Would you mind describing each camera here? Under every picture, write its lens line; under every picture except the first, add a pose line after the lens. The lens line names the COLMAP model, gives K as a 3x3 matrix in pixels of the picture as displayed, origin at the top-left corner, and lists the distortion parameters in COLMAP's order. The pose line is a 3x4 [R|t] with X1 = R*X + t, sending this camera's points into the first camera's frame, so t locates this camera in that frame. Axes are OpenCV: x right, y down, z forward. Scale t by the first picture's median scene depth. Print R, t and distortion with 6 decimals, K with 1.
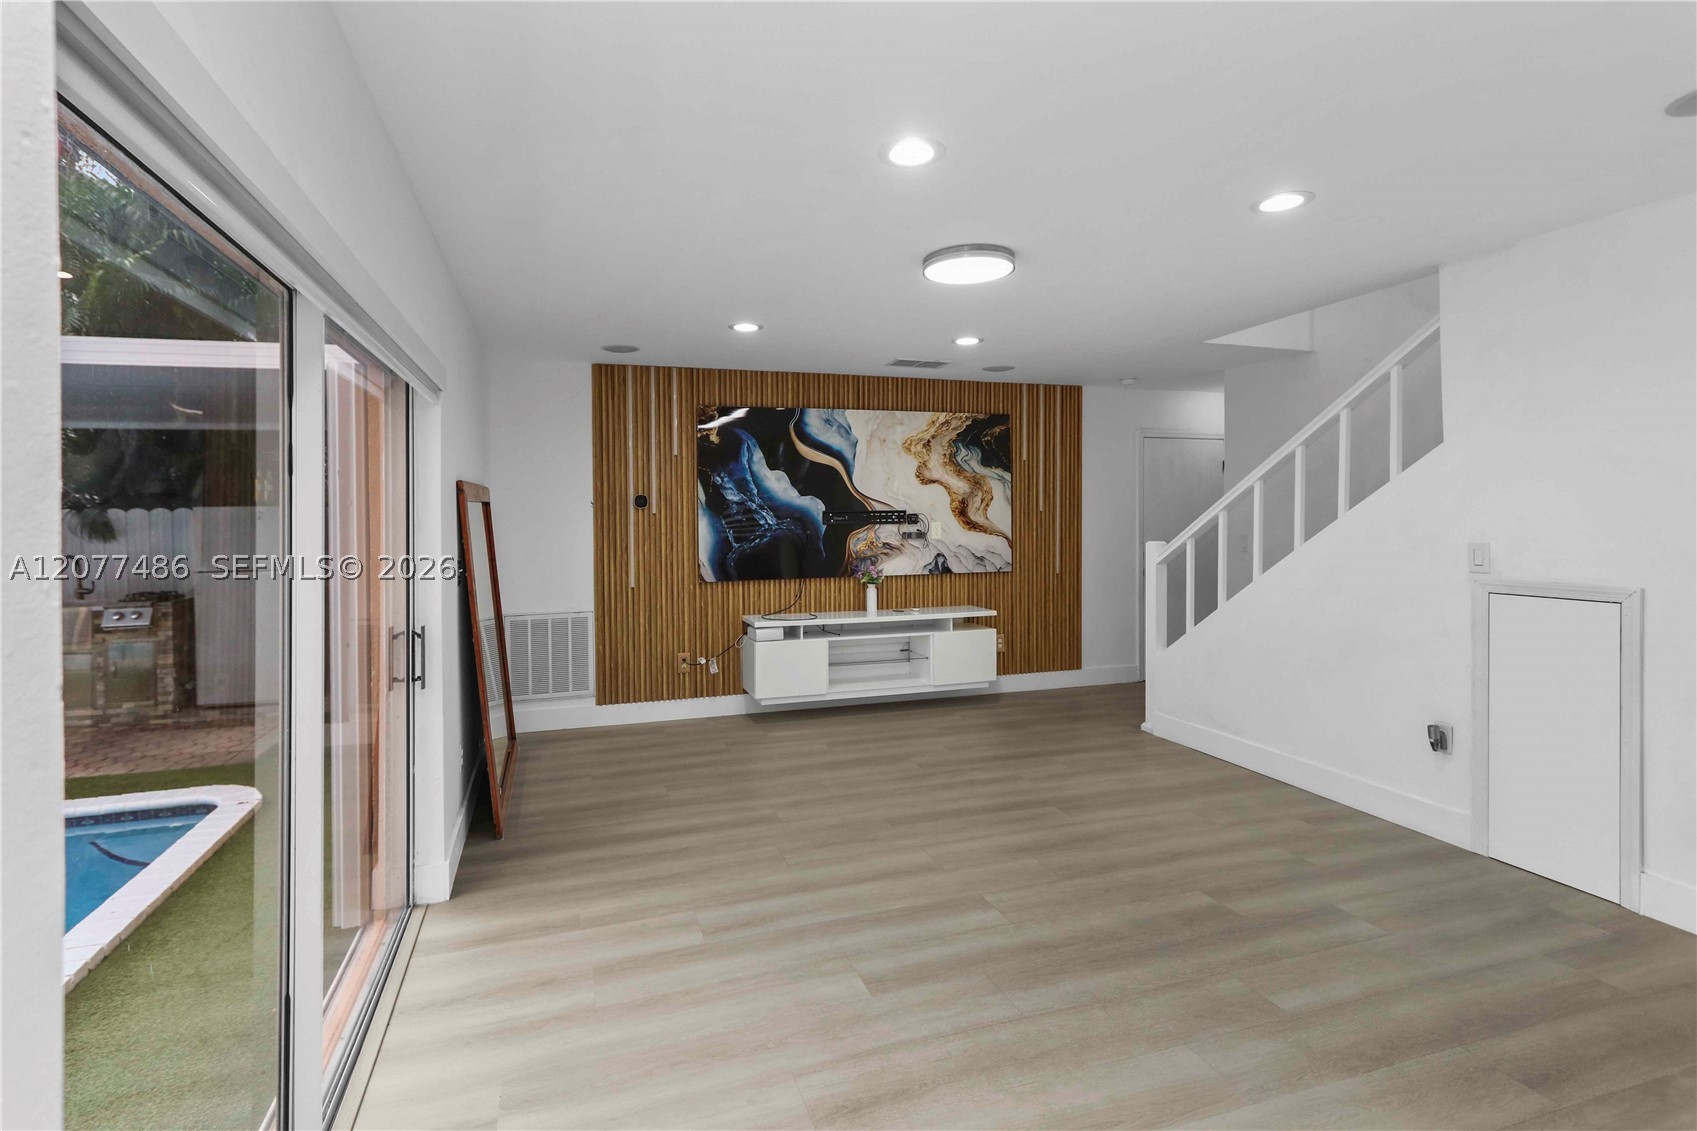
lens RADIAL K [[807.5, 0, 826.0], [0, 807.5, 516.4], [0, 0, 1]] dist [0.002304, 0.002719]
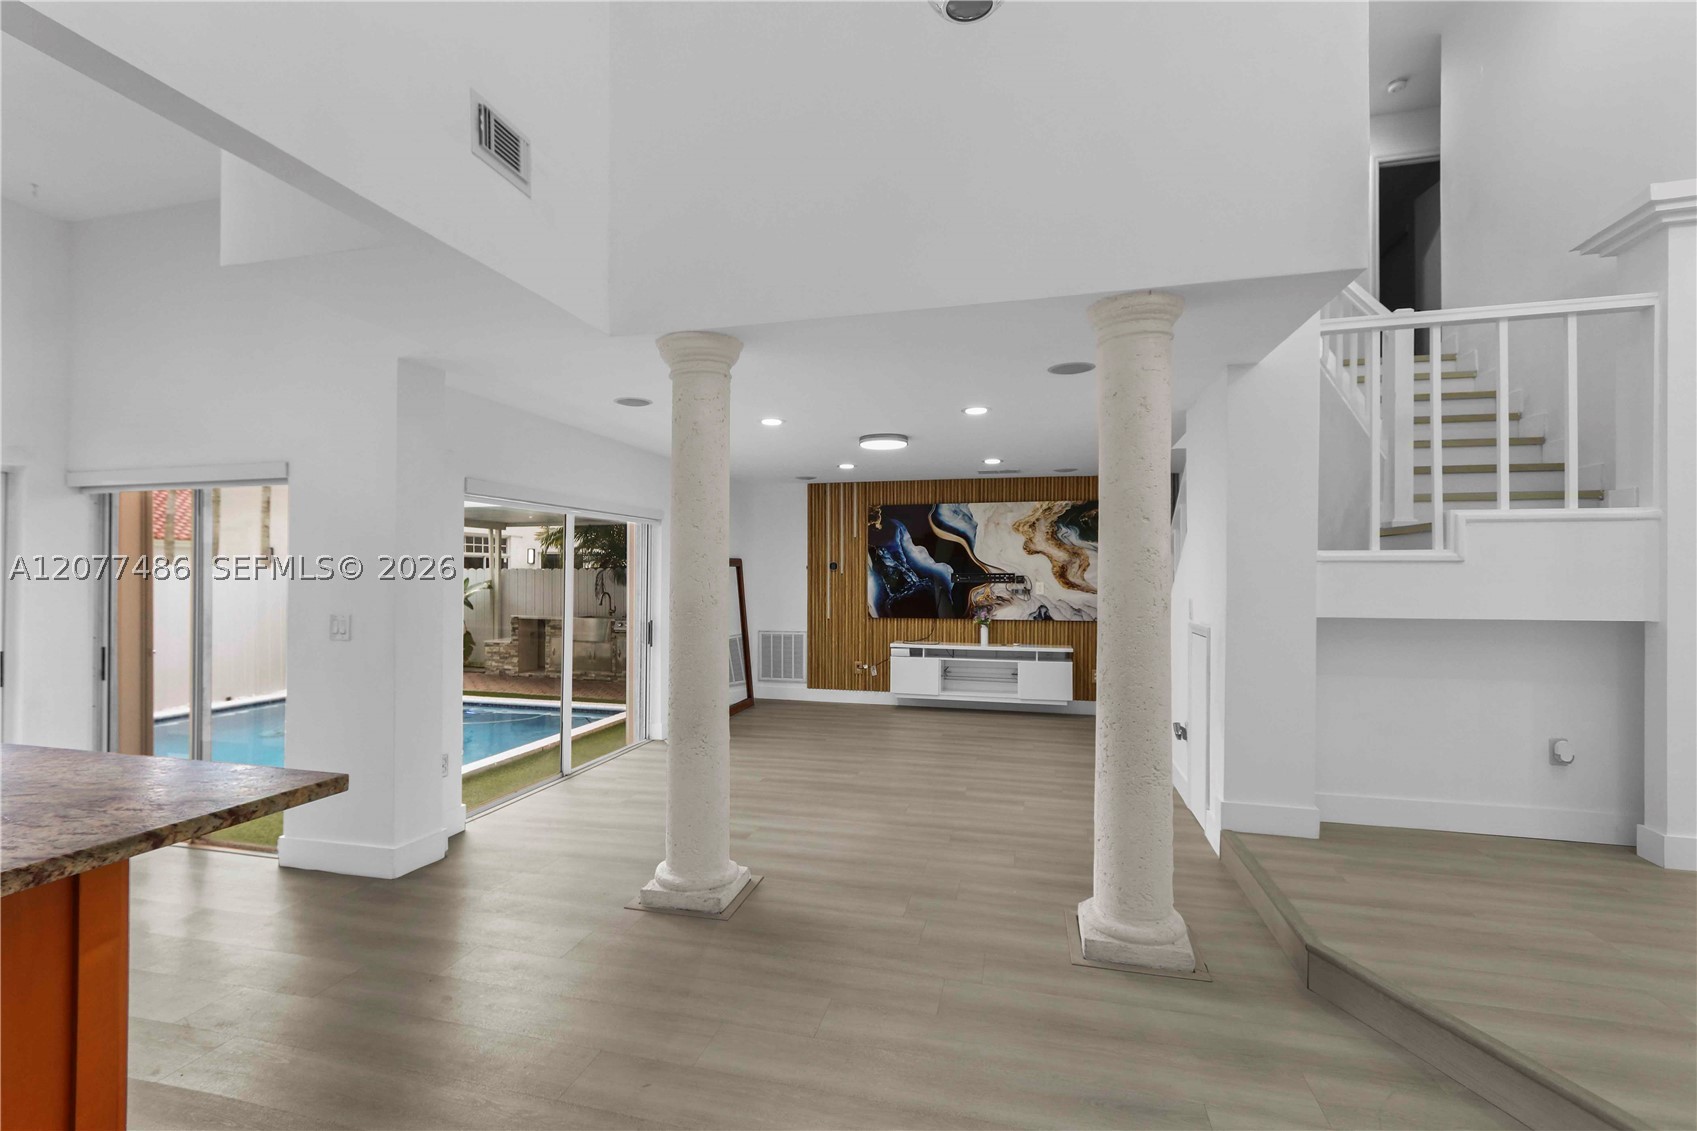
lens RADIAL K [[807.5, 0, 840.1], [0, 807.5, 564.7], [0, 0, 1]] dist [0.002304, 0.002719]
pose [[0.848023, 0.005786, -0.529927, 0.598014], [-0.011488, 0.999906, -0.007467, -0.008646], [0.529834, 0.012420, 0.848010, -0.348638]]
